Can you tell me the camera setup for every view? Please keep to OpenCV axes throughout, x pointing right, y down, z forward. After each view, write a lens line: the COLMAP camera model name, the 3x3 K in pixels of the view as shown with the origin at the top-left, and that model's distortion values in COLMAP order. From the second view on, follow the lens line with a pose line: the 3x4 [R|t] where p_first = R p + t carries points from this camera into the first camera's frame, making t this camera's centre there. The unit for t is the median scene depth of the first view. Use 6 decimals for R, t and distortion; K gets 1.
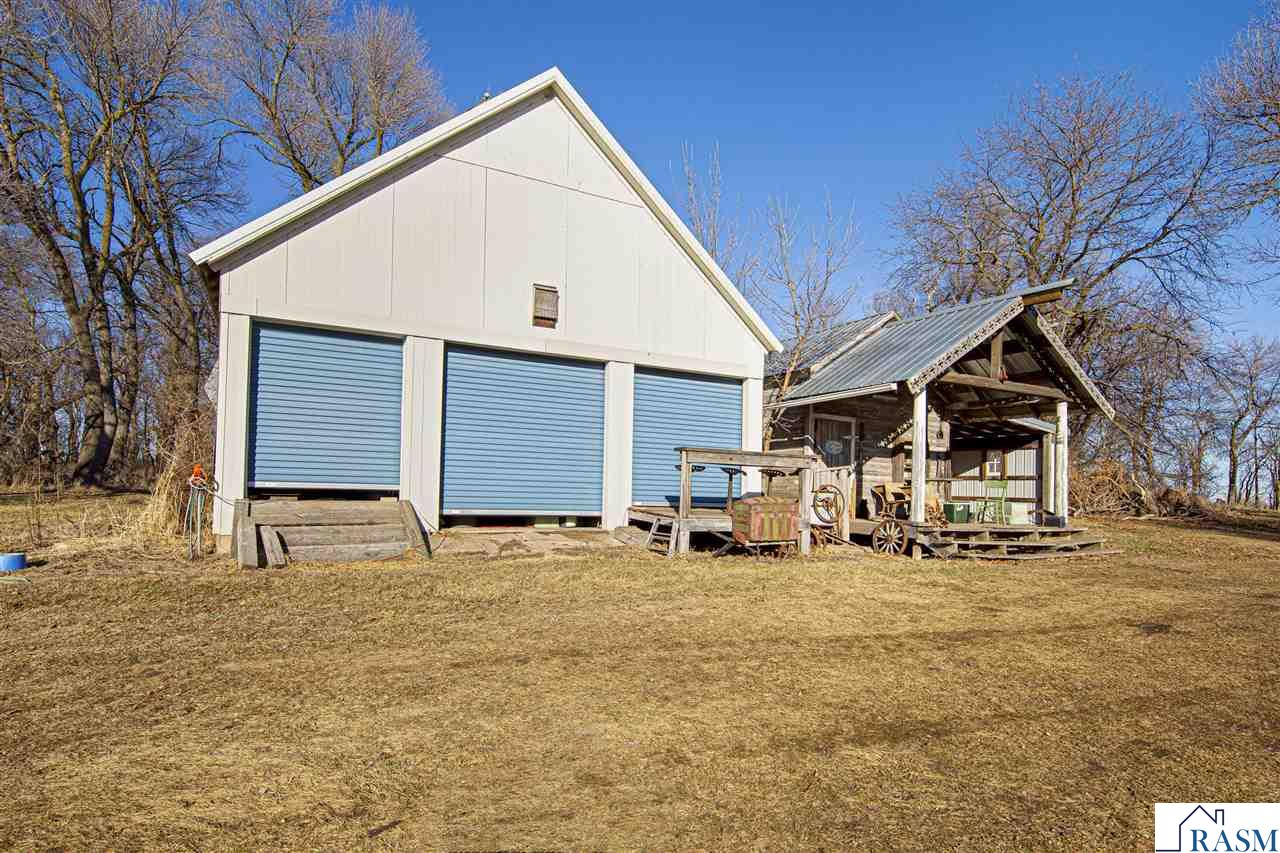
lens RADIAL K [[704.4, 0, 640.9], [0, 704.4, 475.6], [0, 0, 1]] dist [0.004215, -0.000149]
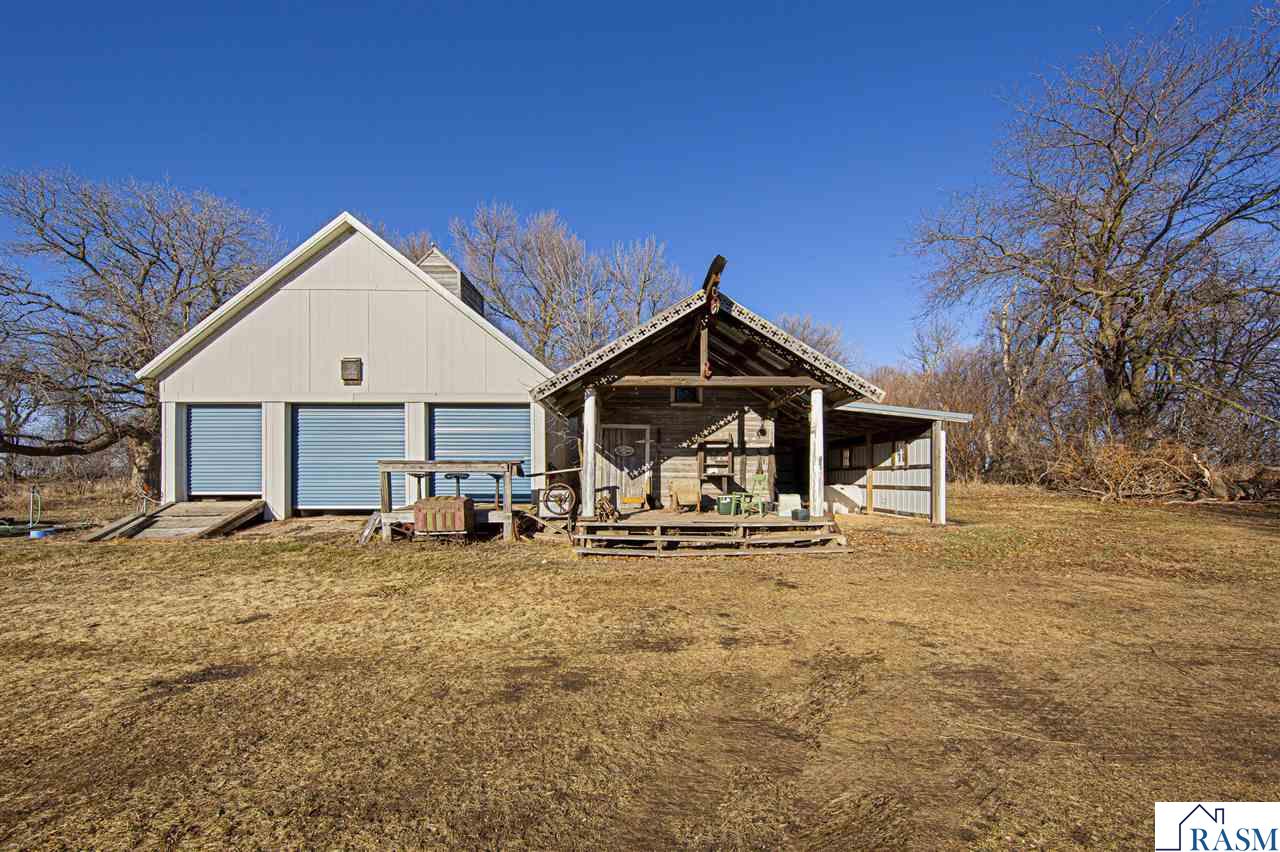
lens RADIAL K [[410.9, 0, 642.9], [0, 410.9, 478.1], [0, 0, 1]] dist [-0.001212, 0.000004]
pose [[0.881683, -0.026263, -0.471110, 0.685514], [0.033315, 0.999423, 0.006633, 0.003539], [0.470664, -0.021543, 0.882049, 0.420336]]
